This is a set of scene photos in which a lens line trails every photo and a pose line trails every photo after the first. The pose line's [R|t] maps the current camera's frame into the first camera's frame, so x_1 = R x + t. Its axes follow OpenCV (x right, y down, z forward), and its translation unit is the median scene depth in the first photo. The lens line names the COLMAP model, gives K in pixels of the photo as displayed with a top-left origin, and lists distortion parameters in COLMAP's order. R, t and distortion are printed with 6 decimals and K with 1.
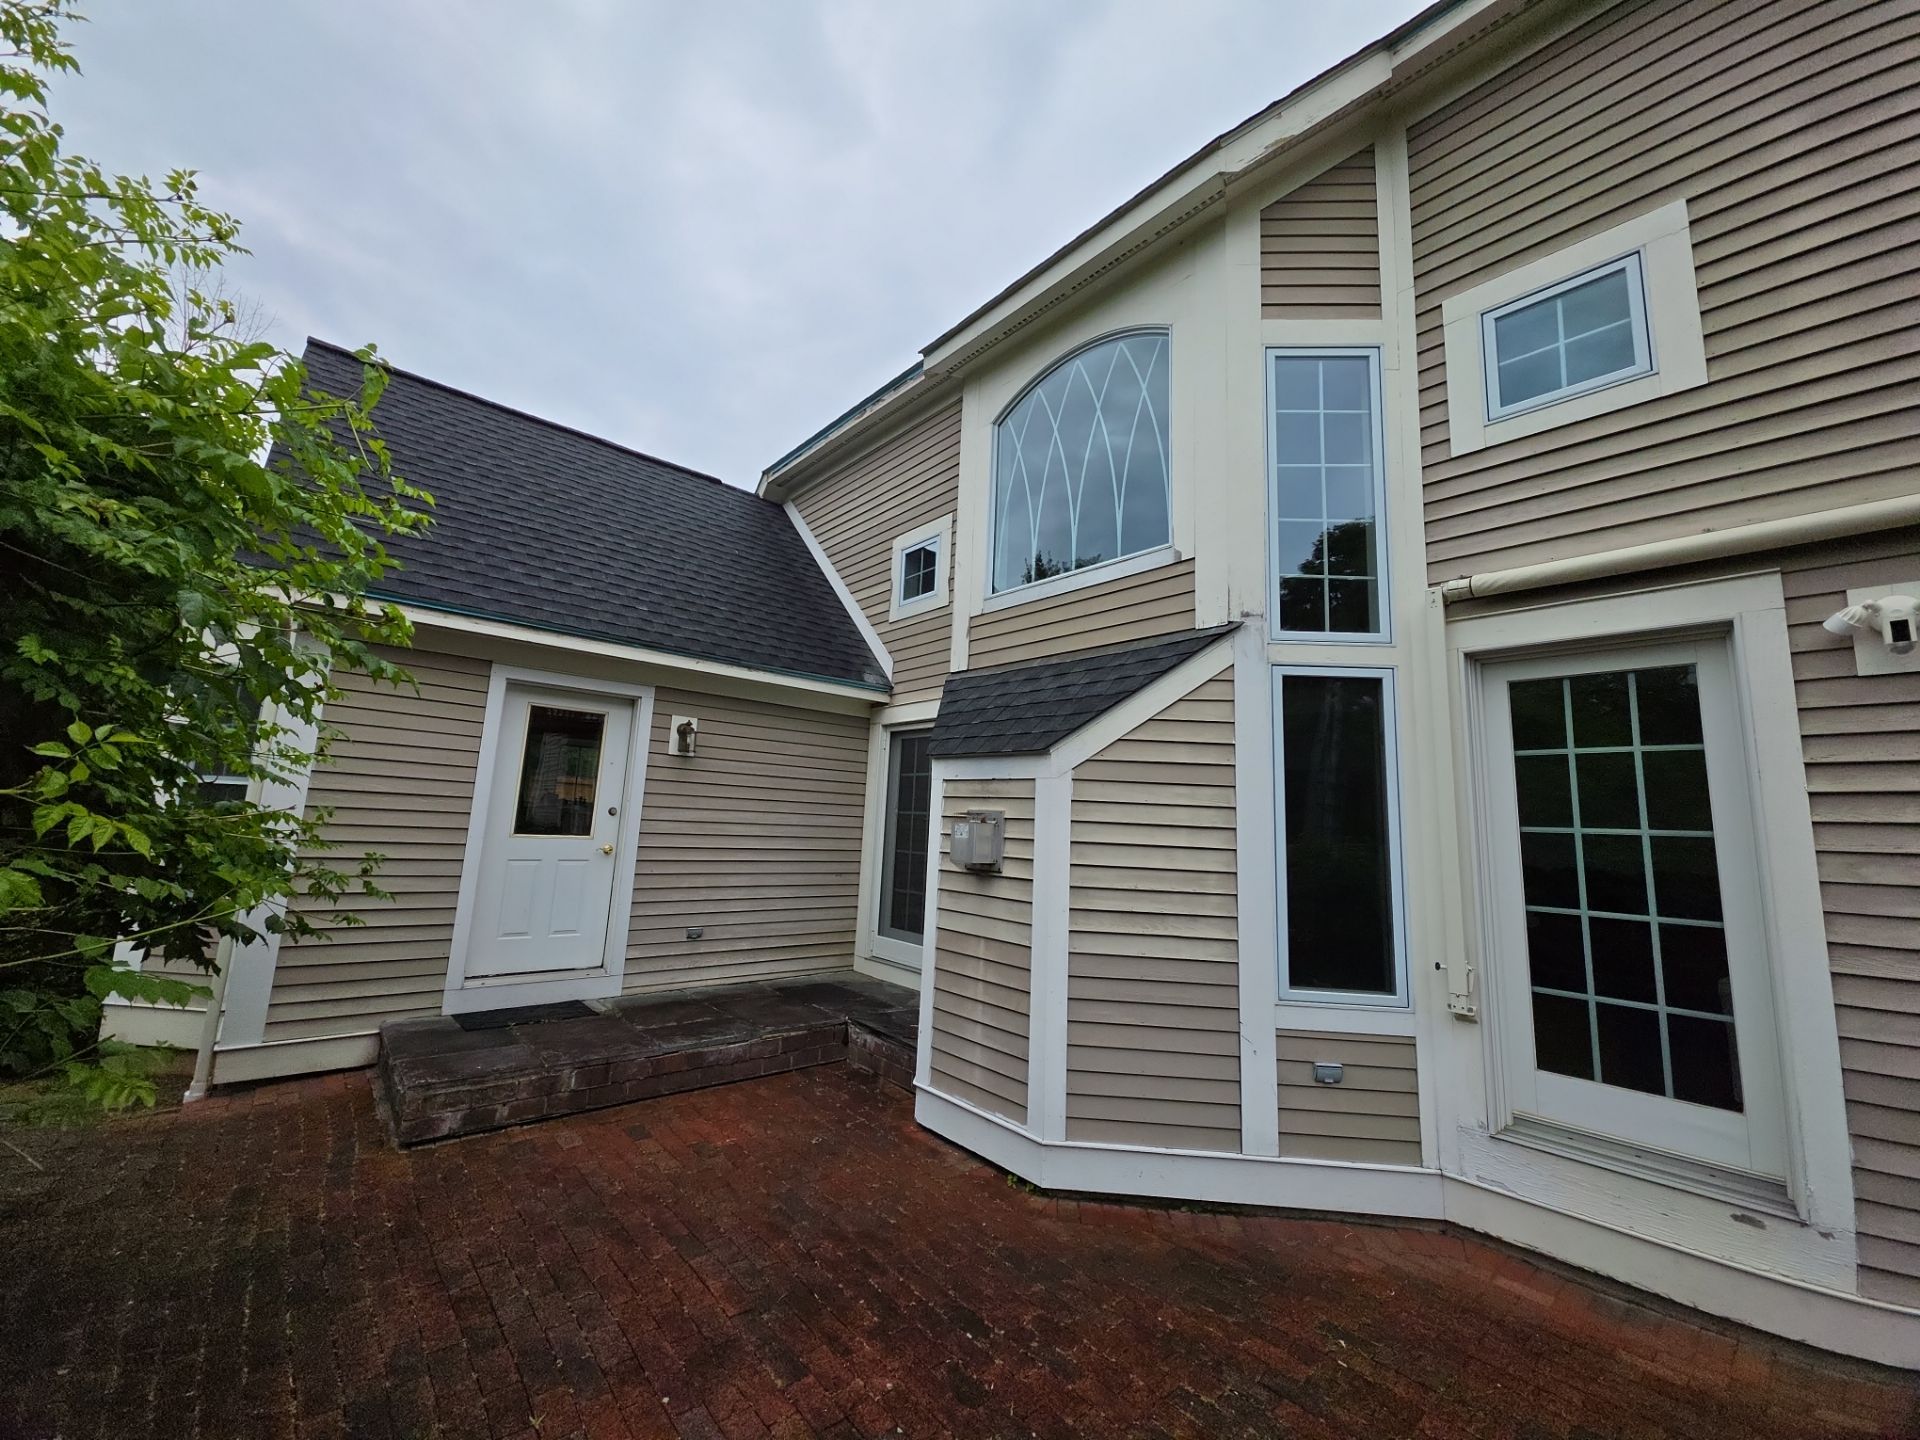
lens RADIAL K [[763.3, 0, 960.0], [0, 763.3, 720.0], [0, 0, 1]] dist [-0.001000, -0.000855]
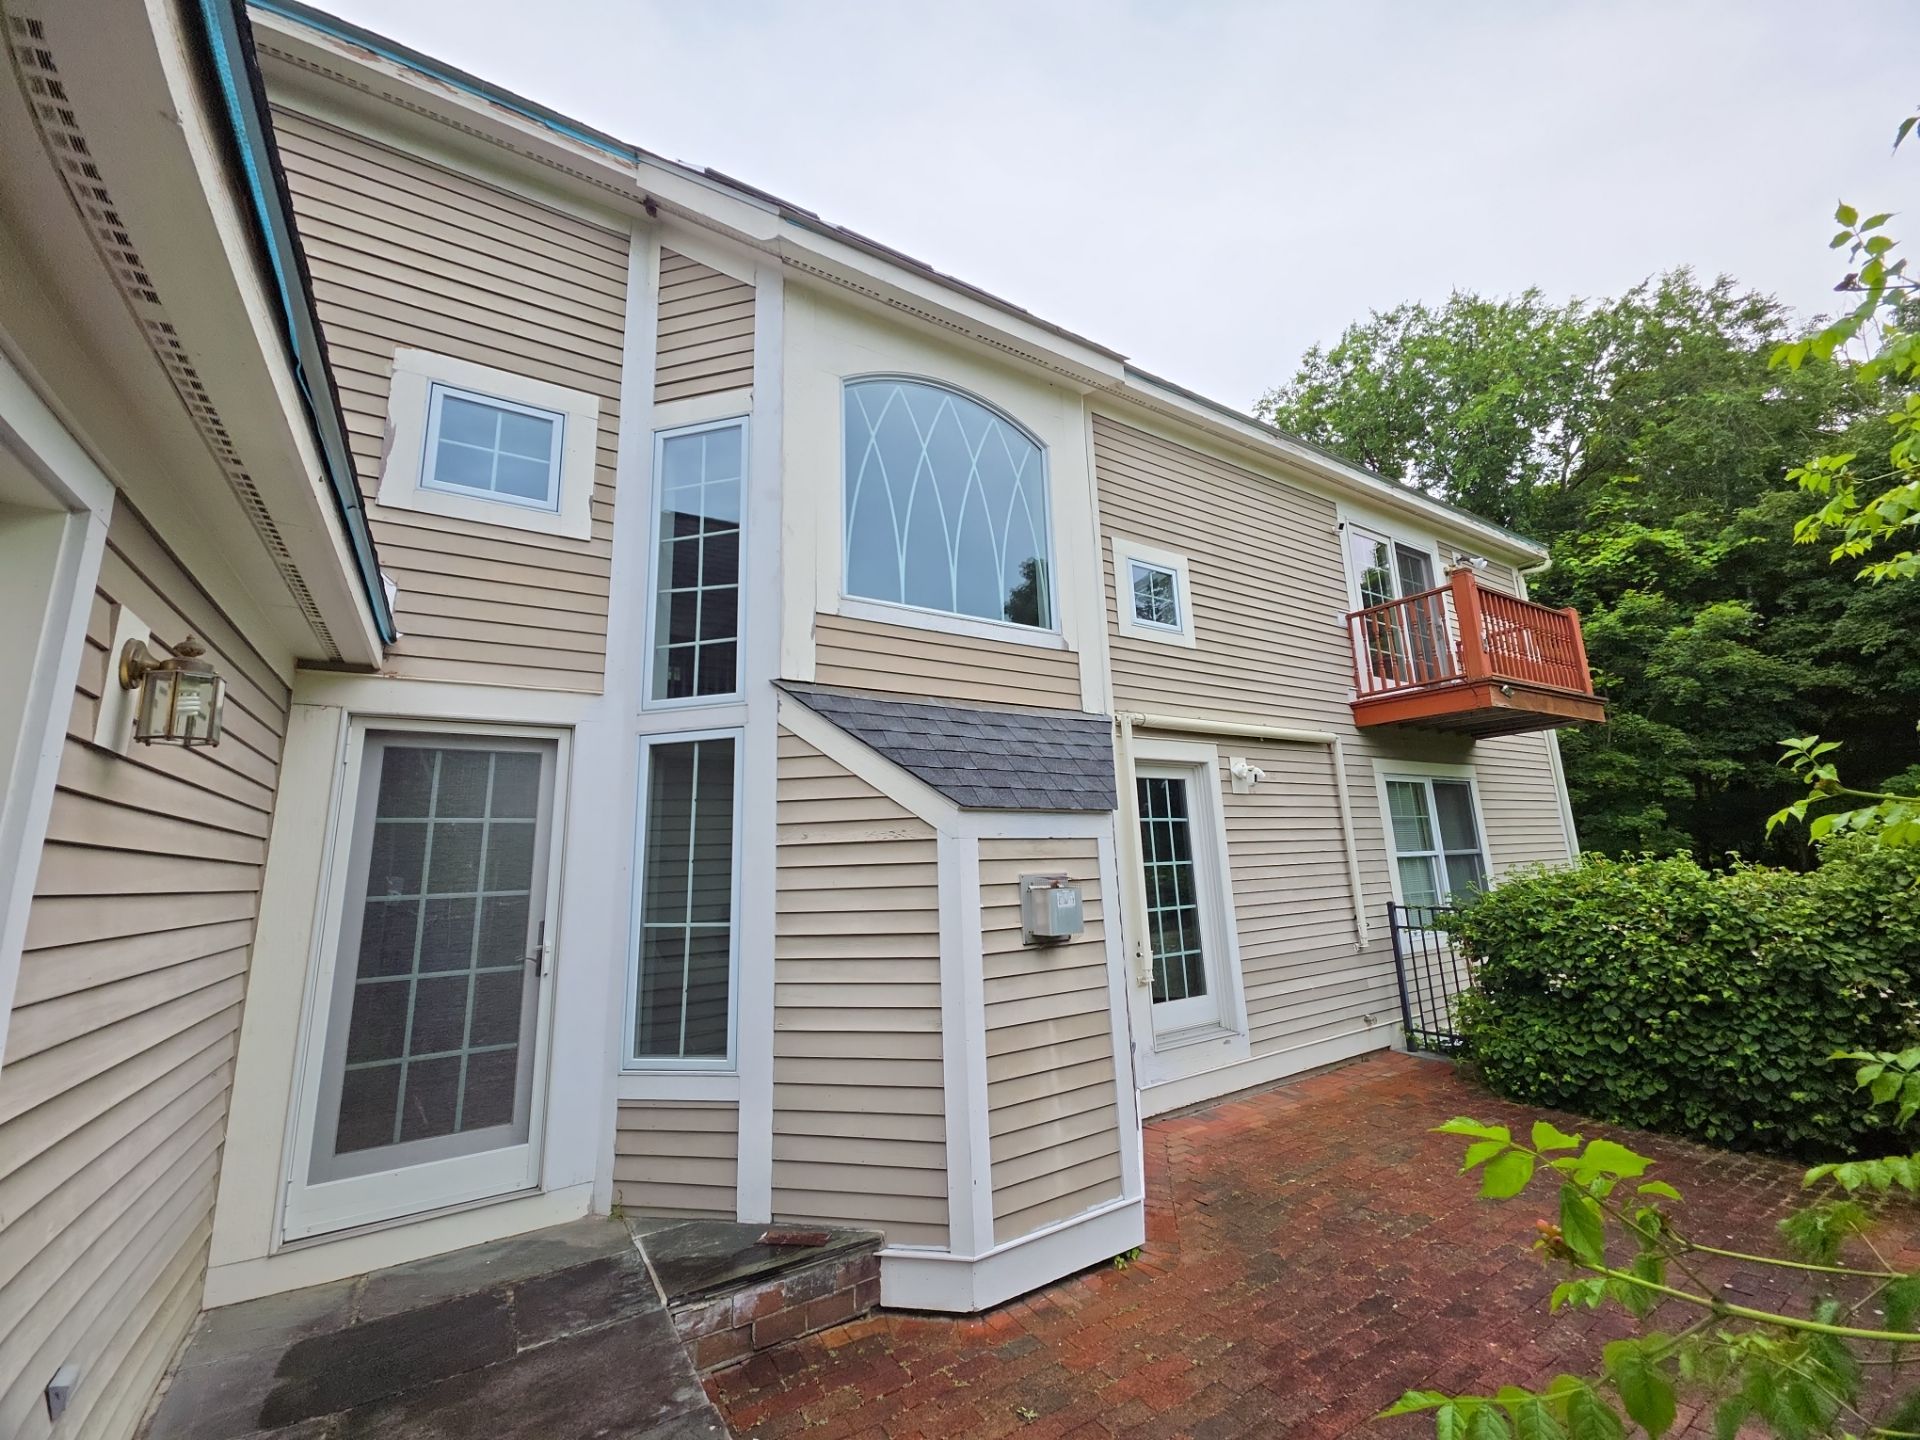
lens RADIAL K [[763.3, 0, 960.0], [0, 763.3, 720.0], [0, 0, 1]] dist [-0.001000, -0.000855]
pose [[0.145669, 0.140115, 0.979361, -0.921290], [-0.091248, 0.987604, -0.127722, 0.067747], [-0.985116, -0.070759, 0.156648, 1.018854]]
